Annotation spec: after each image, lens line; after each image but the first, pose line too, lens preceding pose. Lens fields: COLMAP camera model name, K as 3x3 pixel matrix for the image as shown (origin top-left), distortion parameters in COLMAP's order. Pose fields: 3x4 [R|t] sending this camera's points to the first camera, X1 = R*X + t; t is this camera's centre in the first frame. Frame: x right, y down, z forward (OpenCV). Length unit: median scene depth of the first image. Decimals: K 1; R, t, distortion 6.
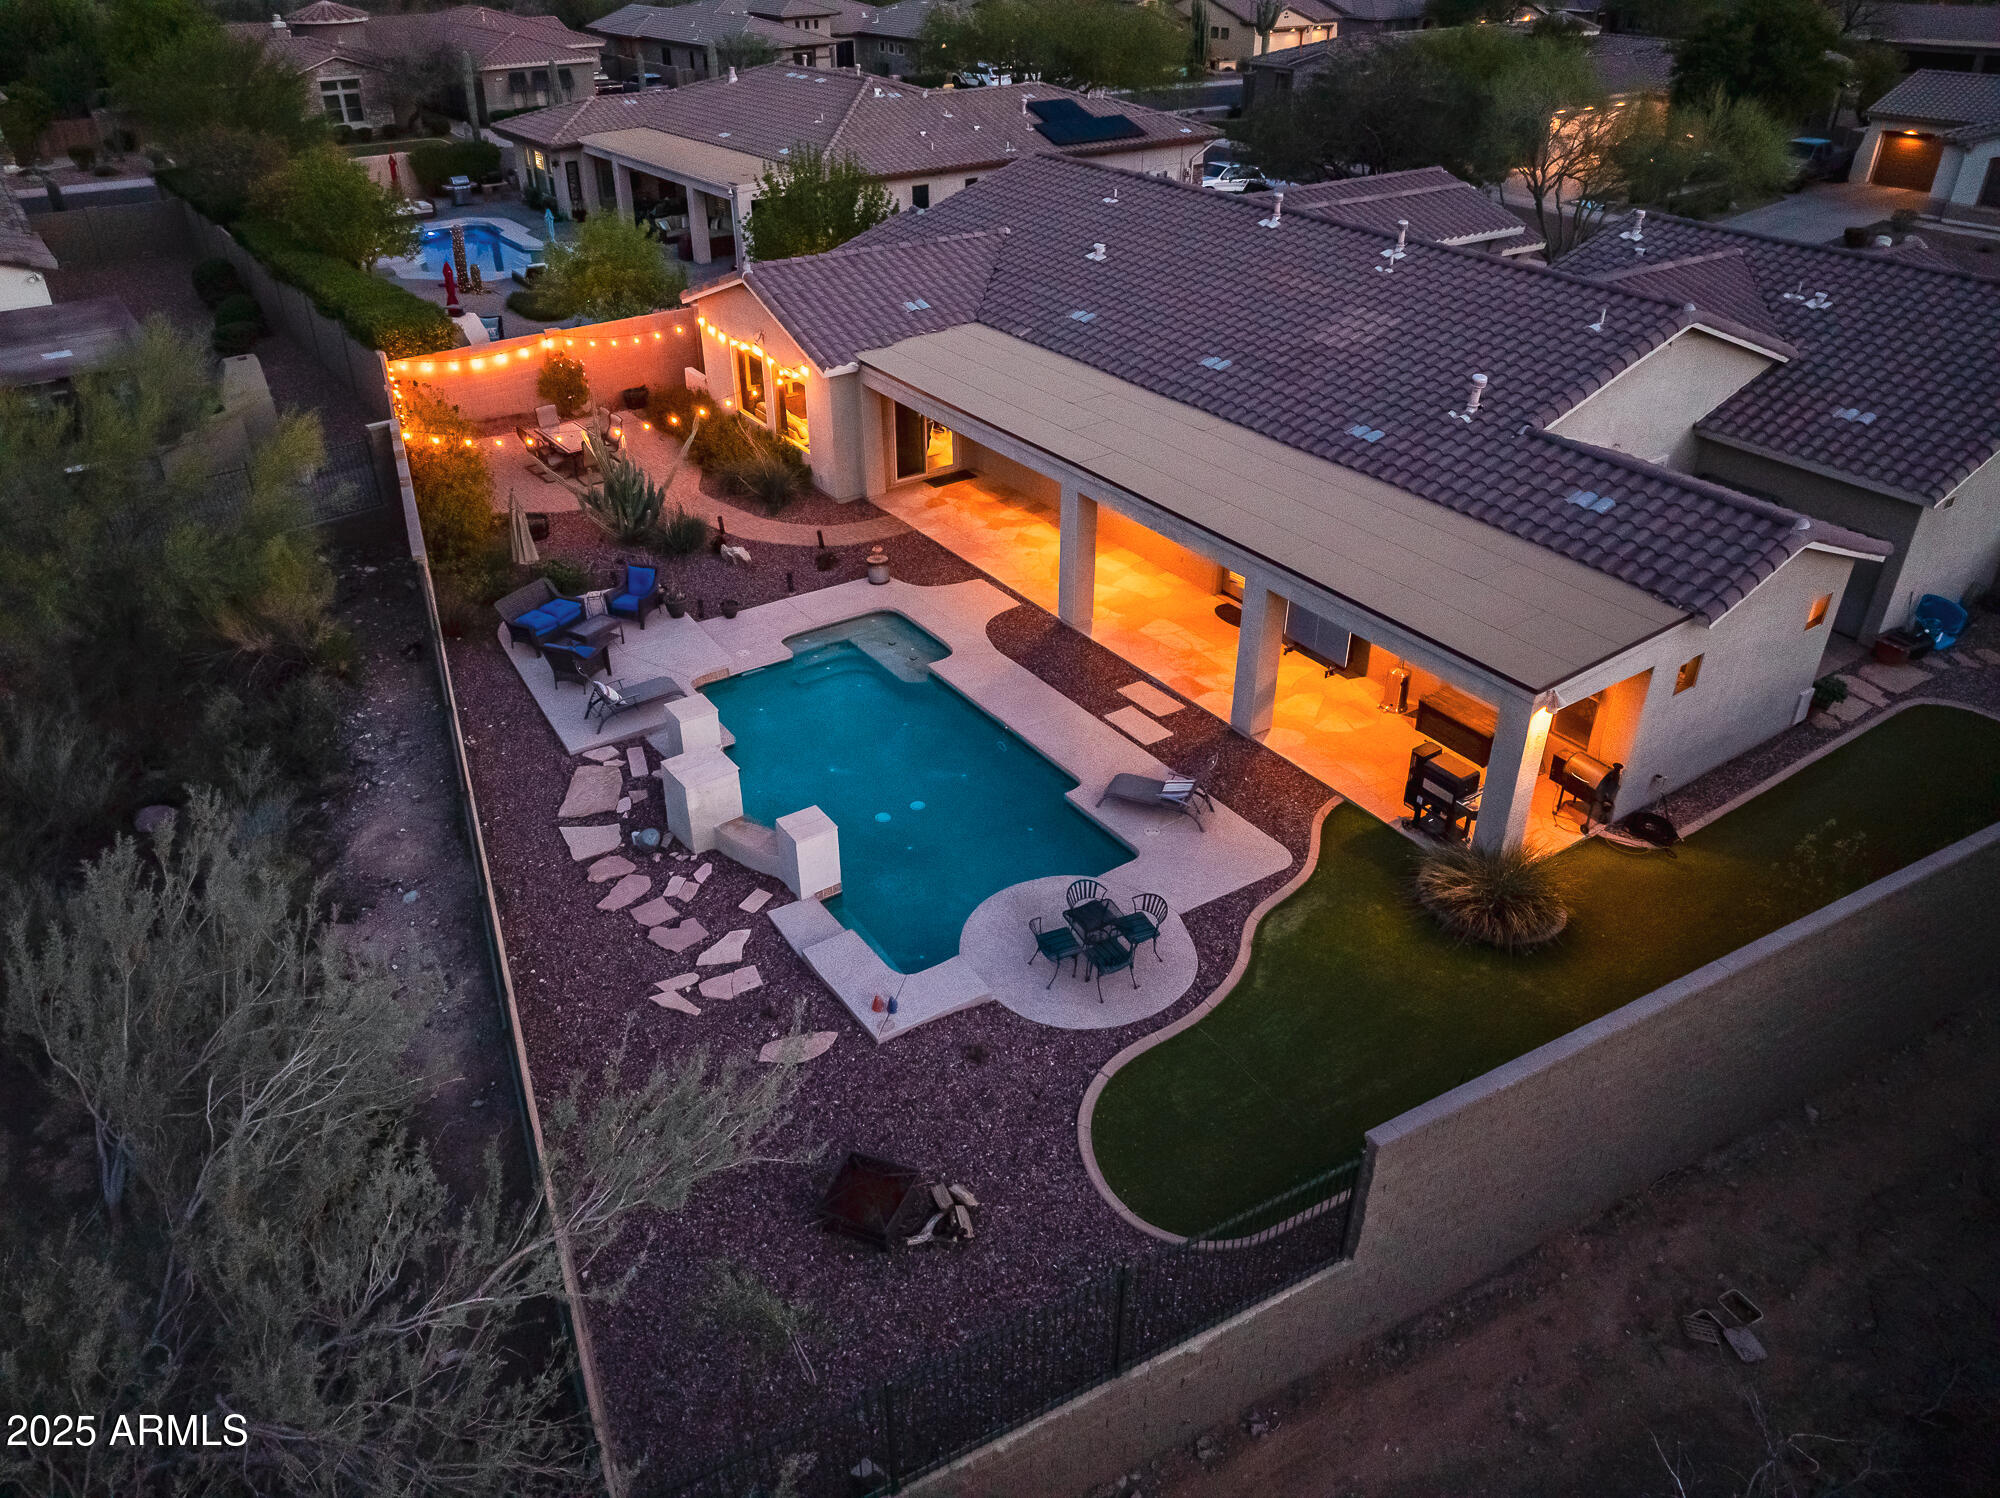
lens RADIAL K [[1414.1, 0, 994.6], [0, 1414.1, 744.8], [0, 0, 1]] dist [-0.042075, 0.009248]
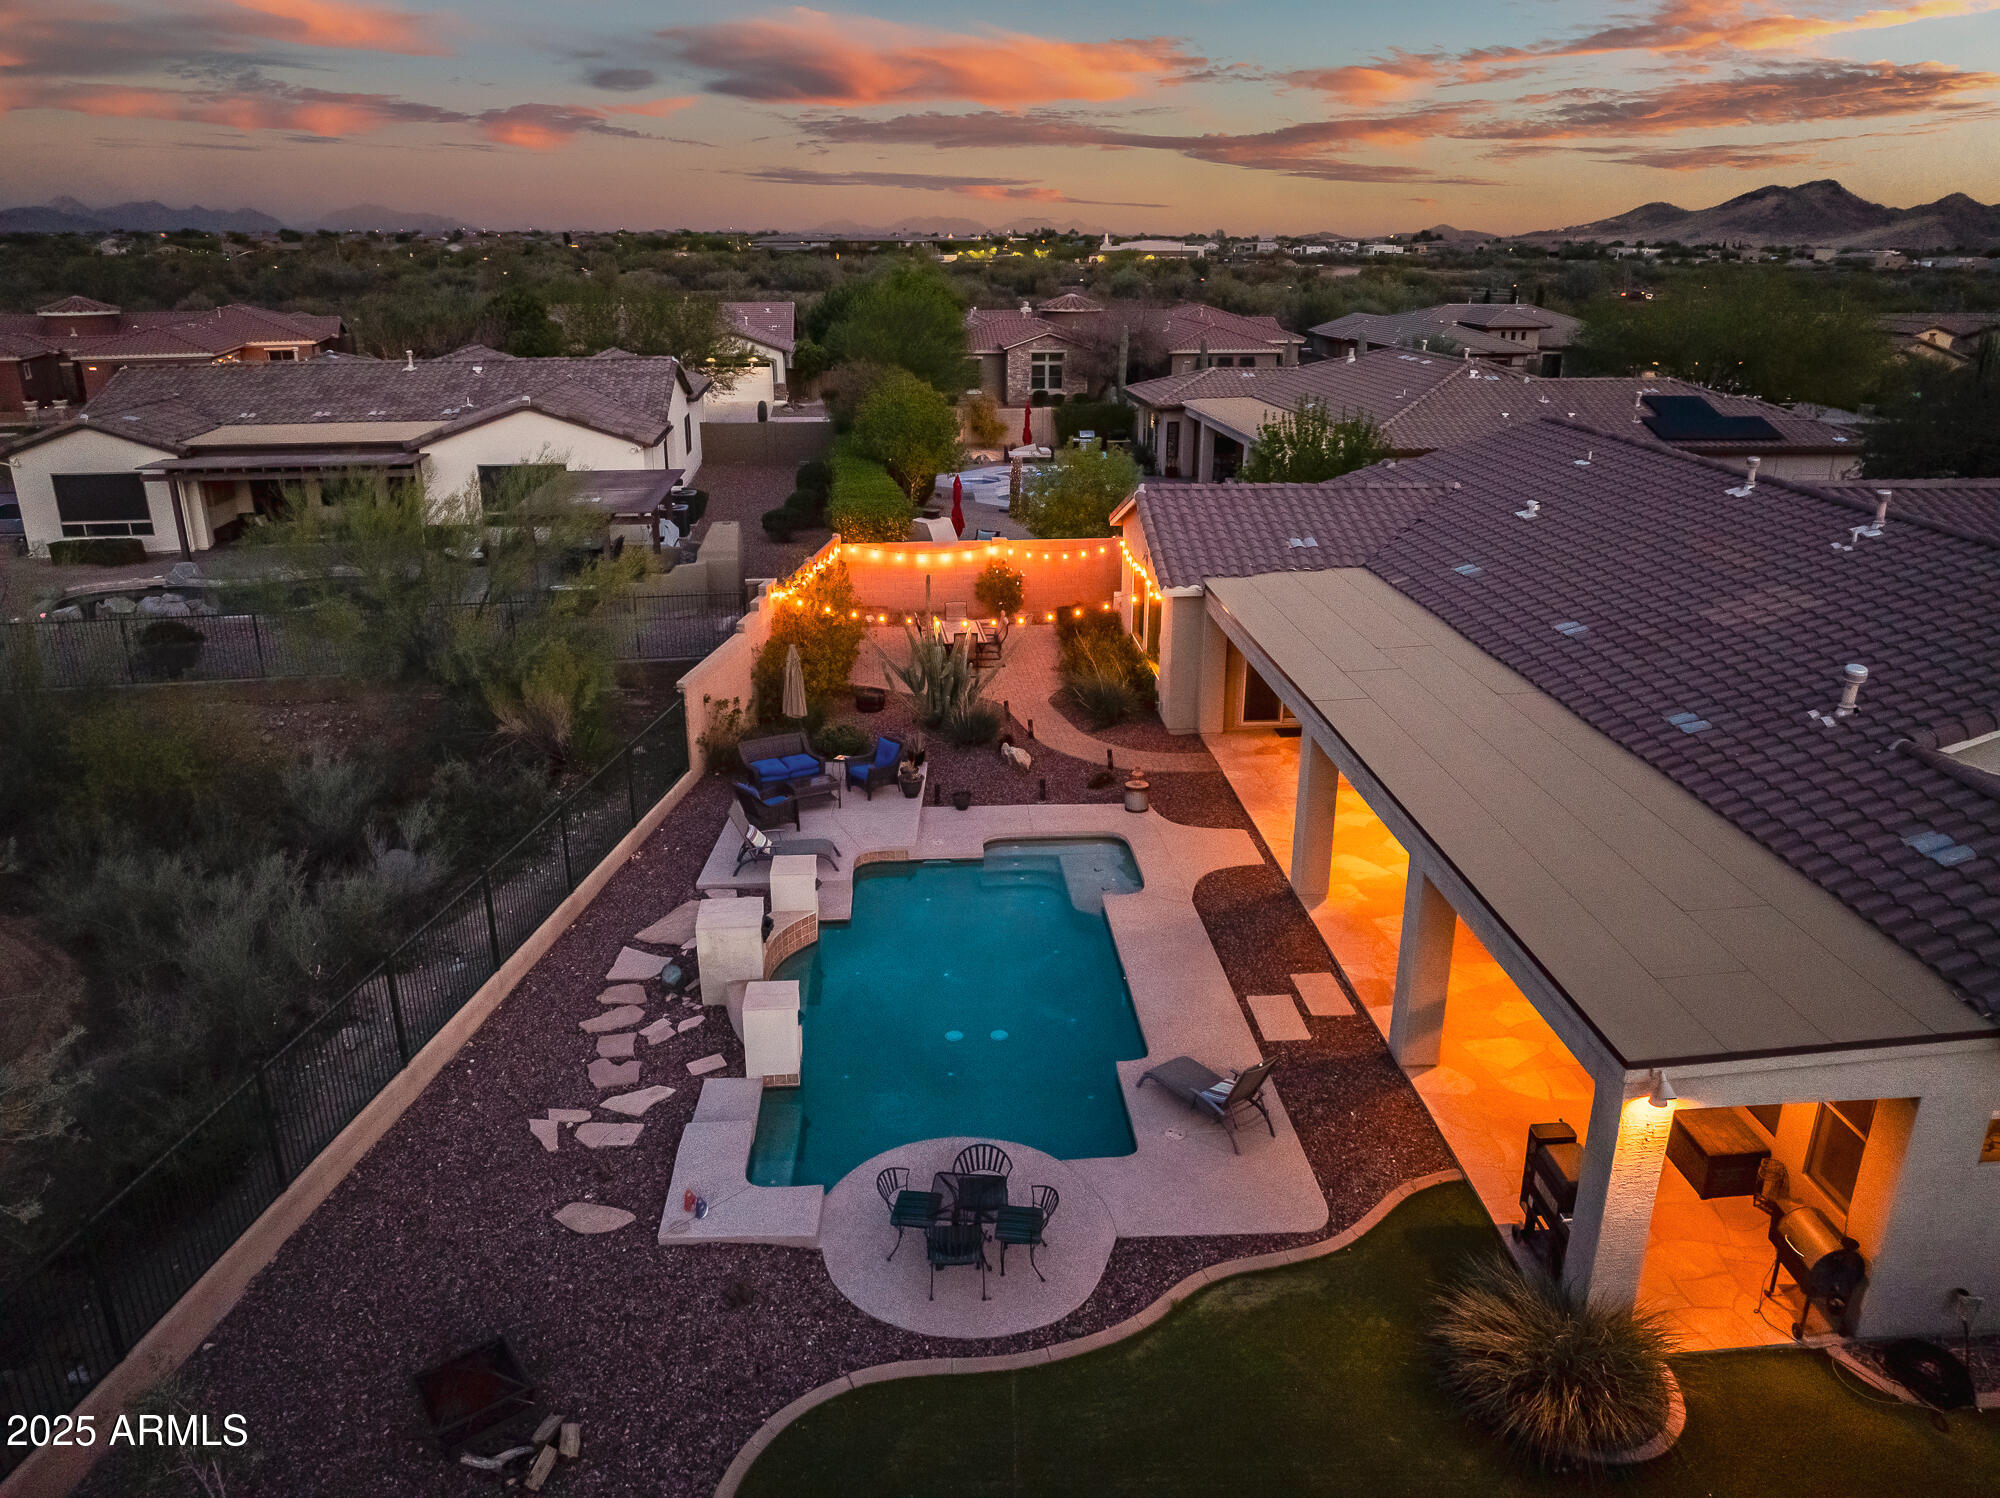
lens RADIAL K [[1414.1, 0, 994.5], [0, 1414.1, 745.8], [0, 0, 1]] dist [-0.042075, 0.009248]
pose [[0.860200, 0.172537, -0.479883, 0.302800], [-0.268012, 0.953541, -0.137581, -0.007582], [0.433851, 0.246962, 0.866478, 0.193303]]
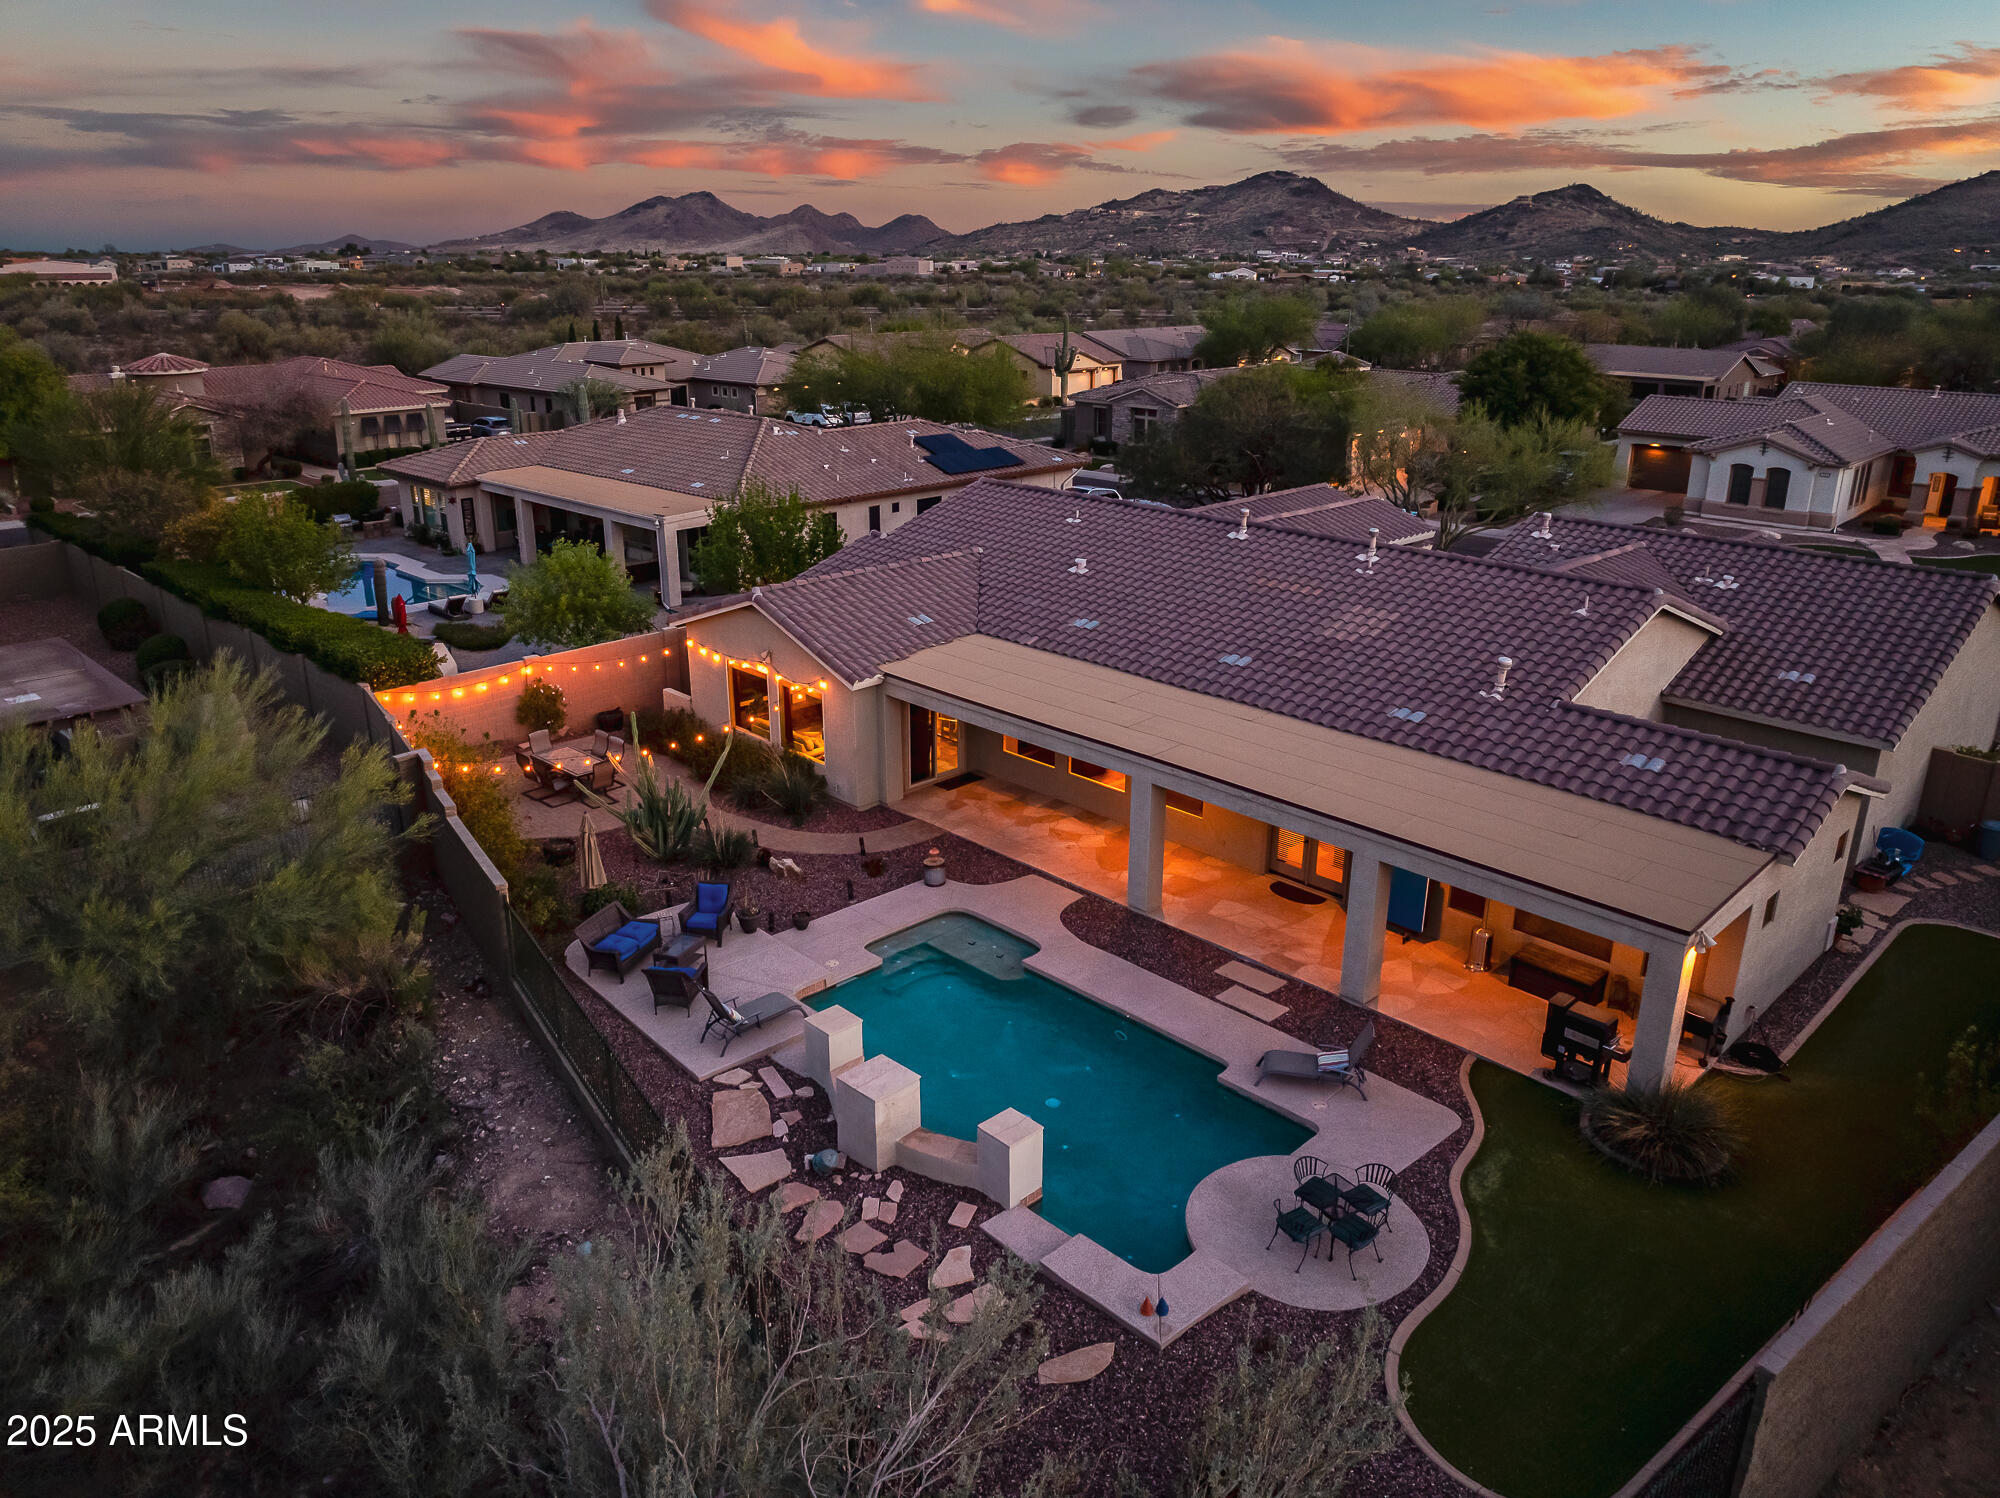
lens RADIAL K [[1414.1, 0, 995.4], [0, 1414.1, 741.3], [0, 0, 1]] dist [-0.042075, 0.009248]
pose [[0.985825, -0.050250, 0.160075, -0.222409], [0.083627, 0.974296, -0.209174, -0.000870], [-0.145450, 0.219596, 0.964688, 0.002098]]
